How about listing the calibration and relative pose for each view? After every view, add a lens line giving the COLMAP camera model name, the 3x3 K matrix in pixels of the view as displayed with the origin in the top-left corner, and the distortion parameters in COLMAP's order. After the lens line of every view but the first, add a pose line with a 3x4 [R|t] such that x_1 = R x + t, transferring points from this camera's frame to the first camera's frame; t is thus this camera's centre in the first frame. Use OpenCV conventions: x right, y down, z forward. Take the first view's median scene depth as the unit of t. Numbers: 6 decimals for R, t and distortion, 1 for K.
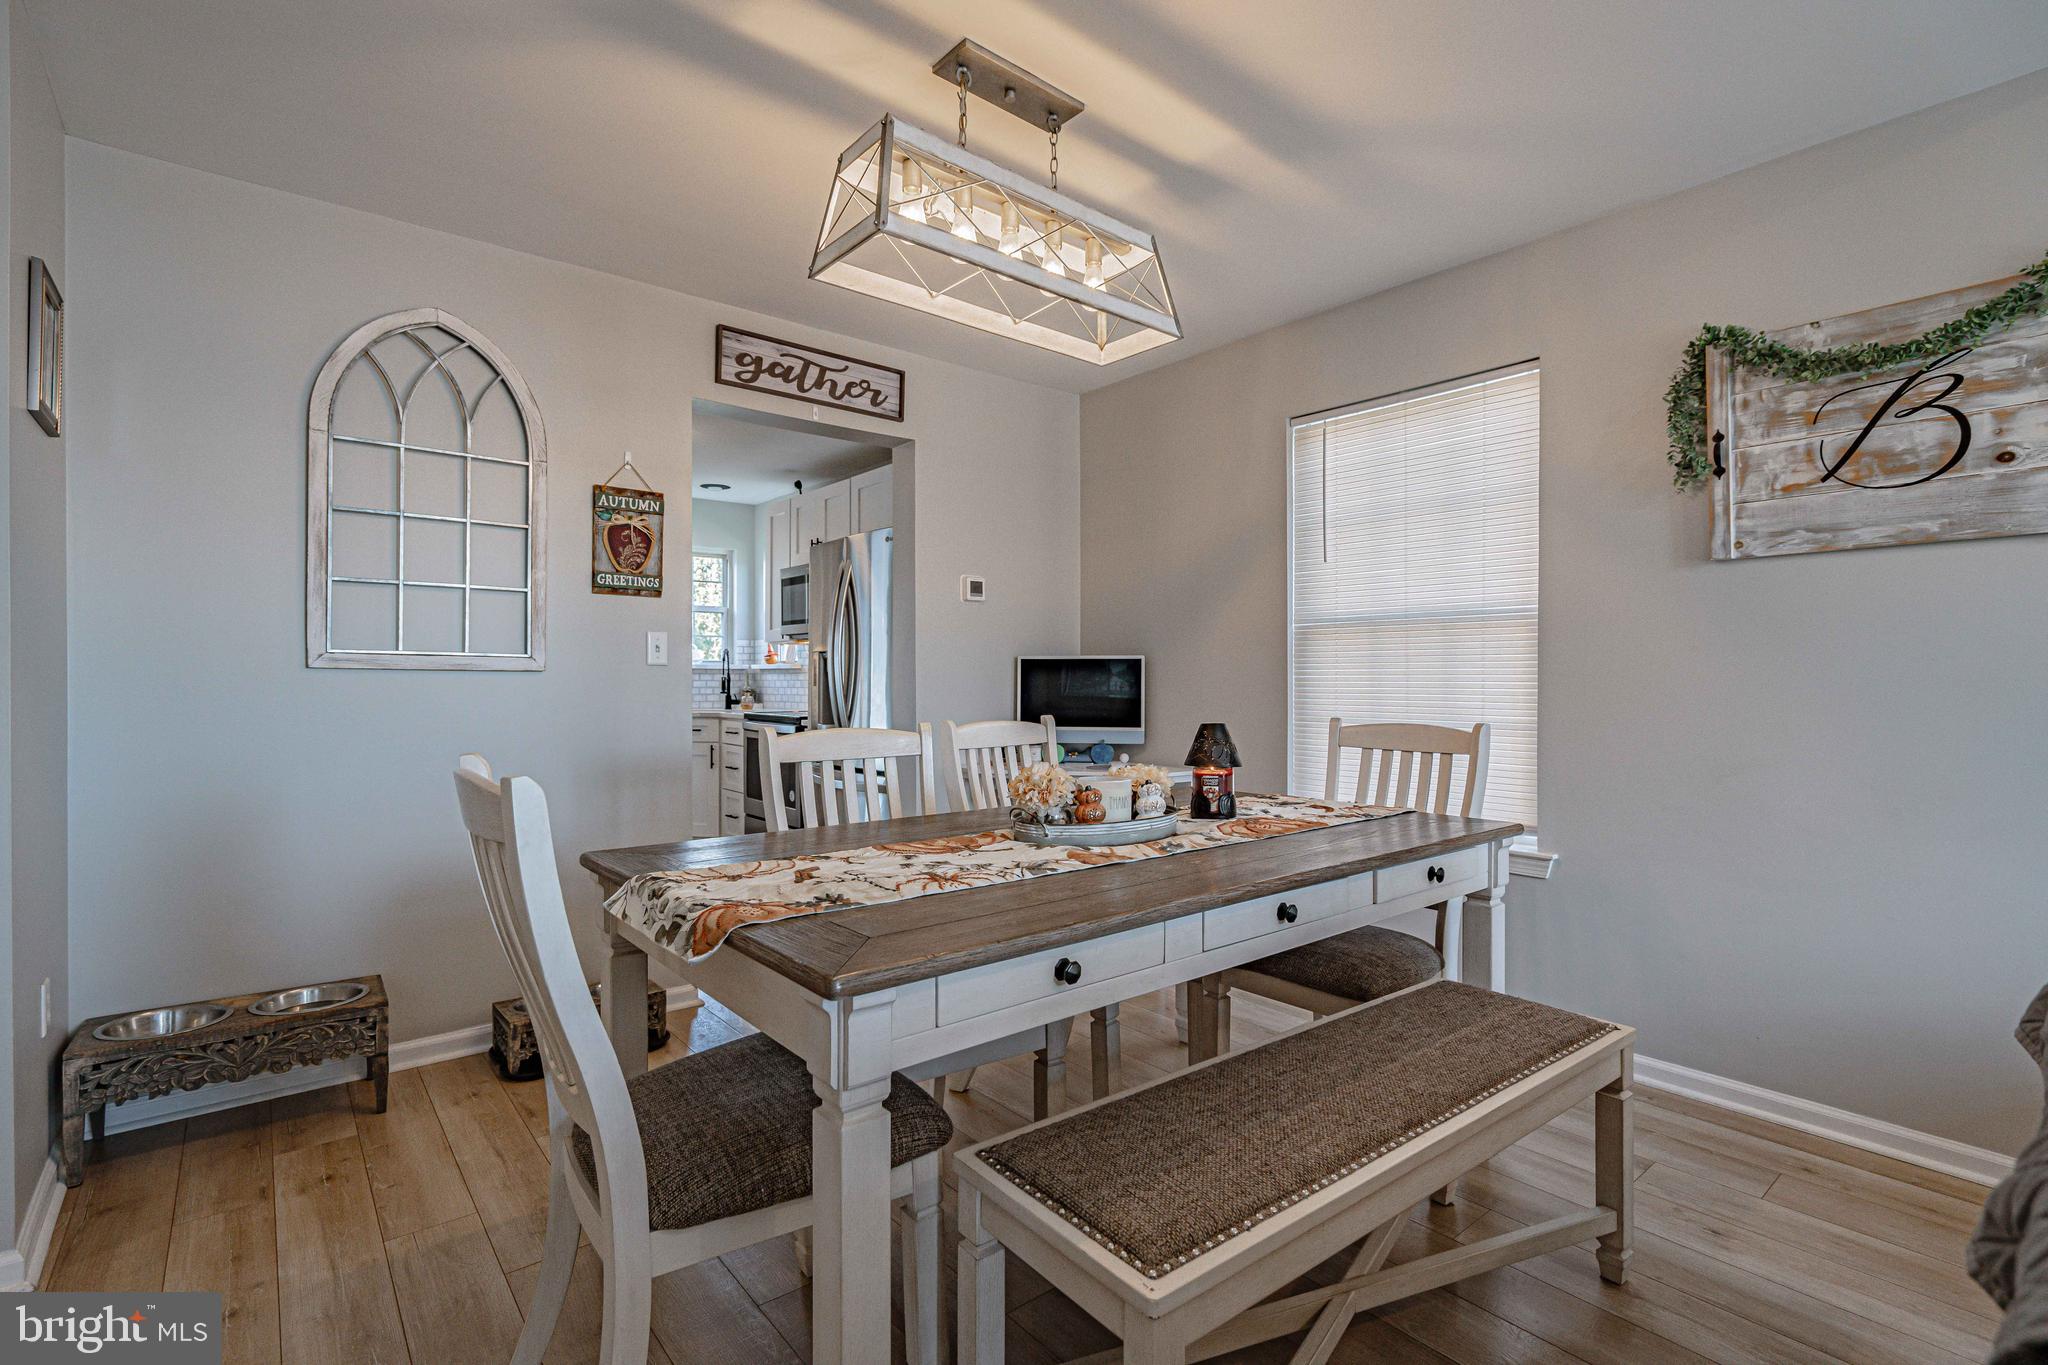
lens RADIAL K [[947.7, 0, 1007.9], [0, 947.7, 682.2], [0, 0, 1]] dist [-0.004871, 0.002628]
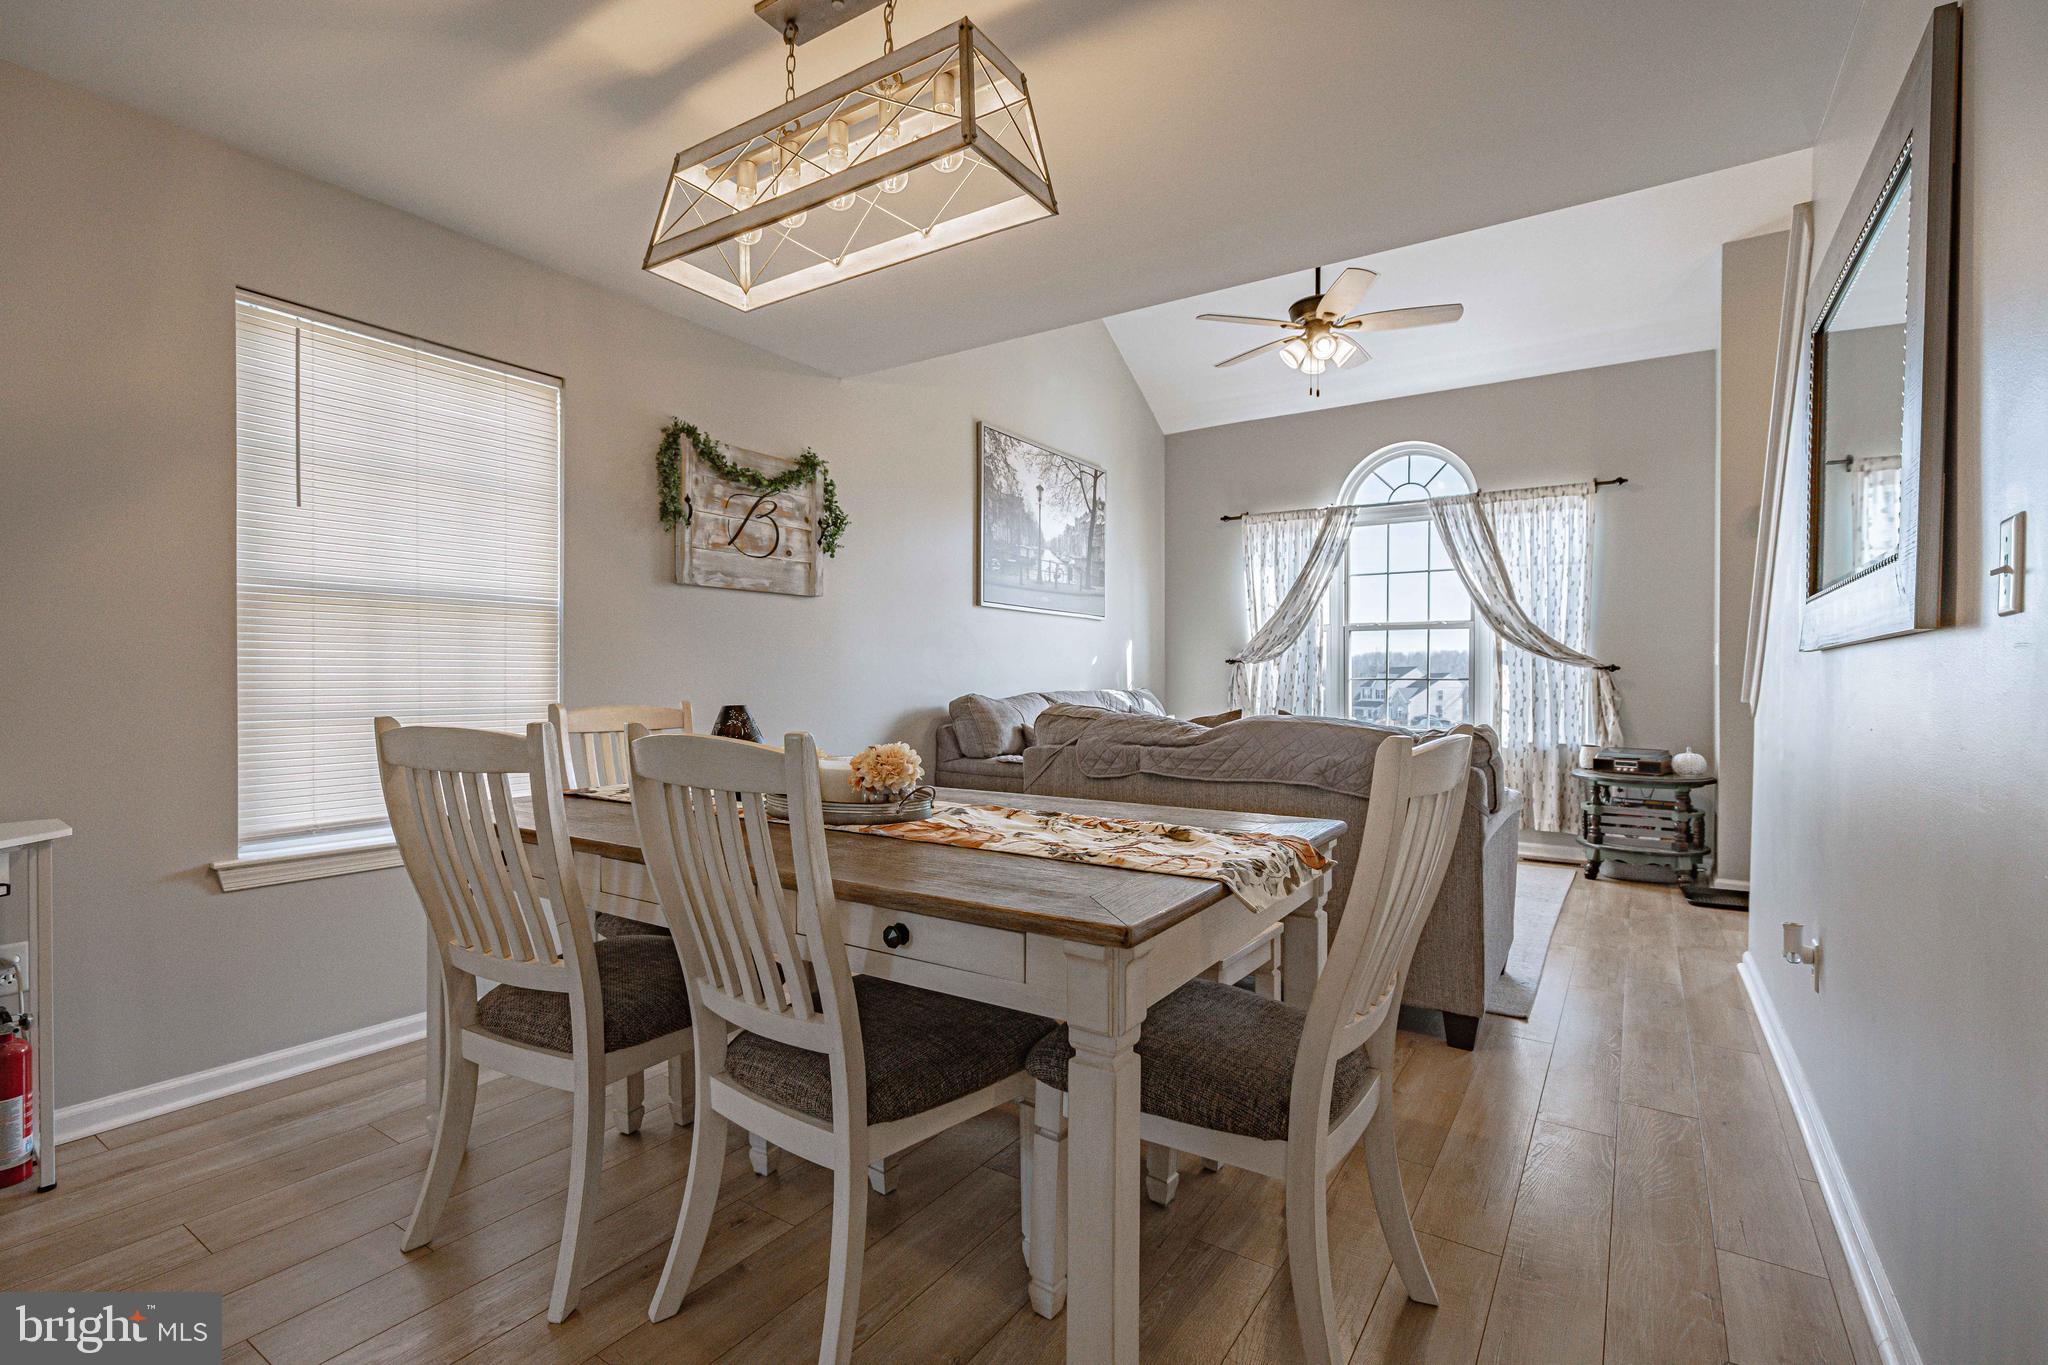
lens RADIAL K [[947.7, 0, 1012.0], [0, 947.7, 670.3], [0, 0, 1]] dist [-0.004871, 0.002628]
pose [[-0.306521, 0.009300, 0.951819, -0.733500], [0.004193, 0.999956, -0.008420, 0.015725], [-0.951855, 0.001410, -0.306546, 0.920878]]
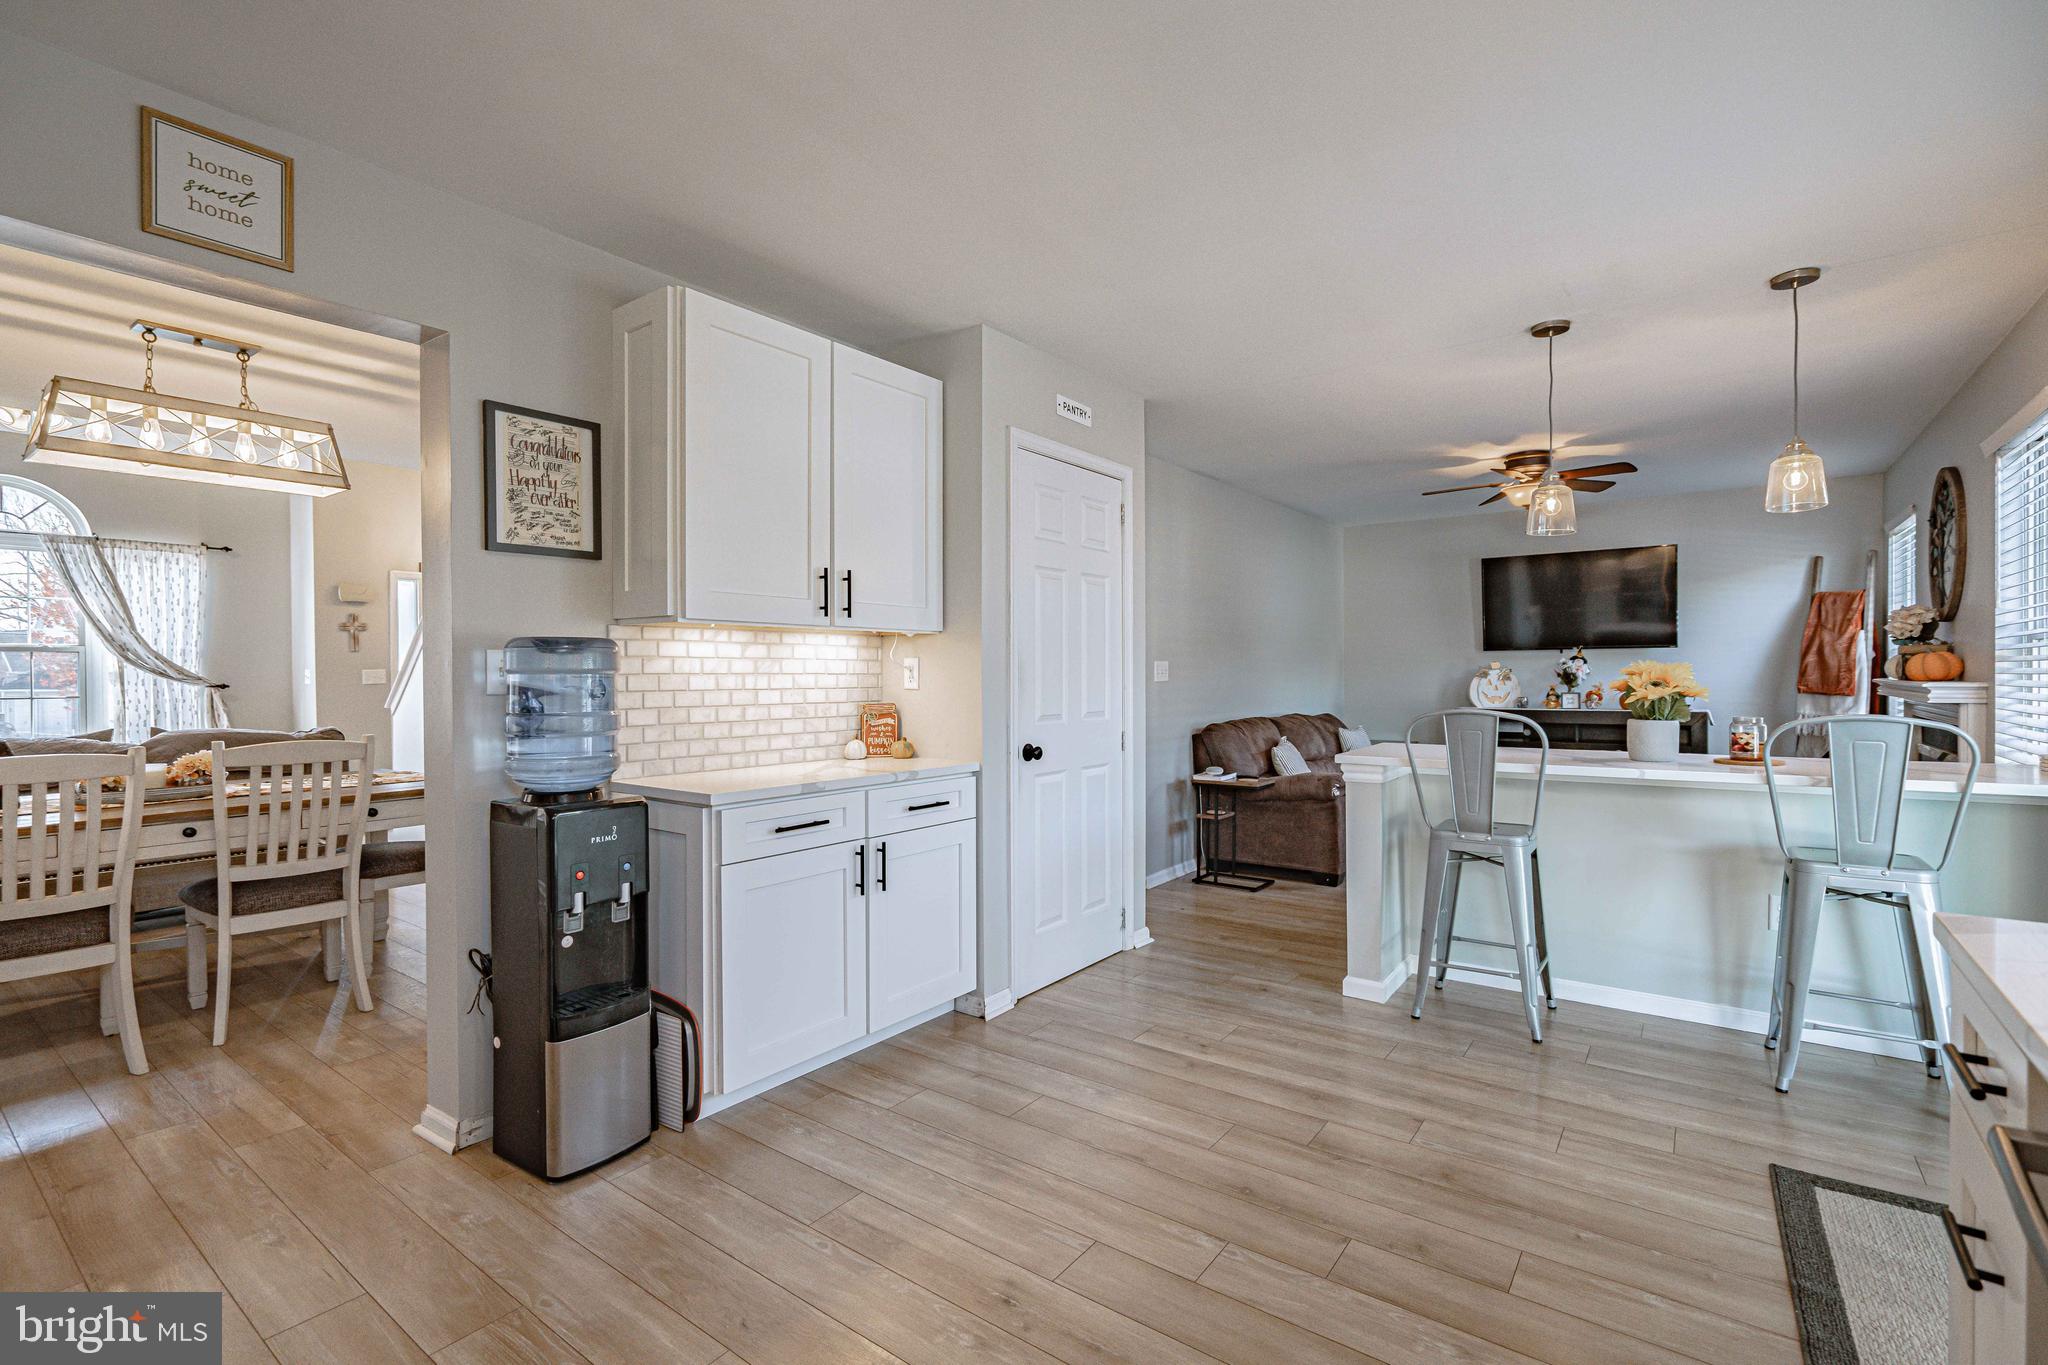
lens RADIAL K [[947.7, 0, 1025.0], [0, 947.7, 686.7], [0, 0, 1]] dist [-0.004871, 0.002628]
pose [[-0.967171, 0.013872, -0.253747, -0.765888], [0.008946, 0.999749, 0.020556, -0.035860], [0.253968, 0.017611, -0.967052, 2.390707]]
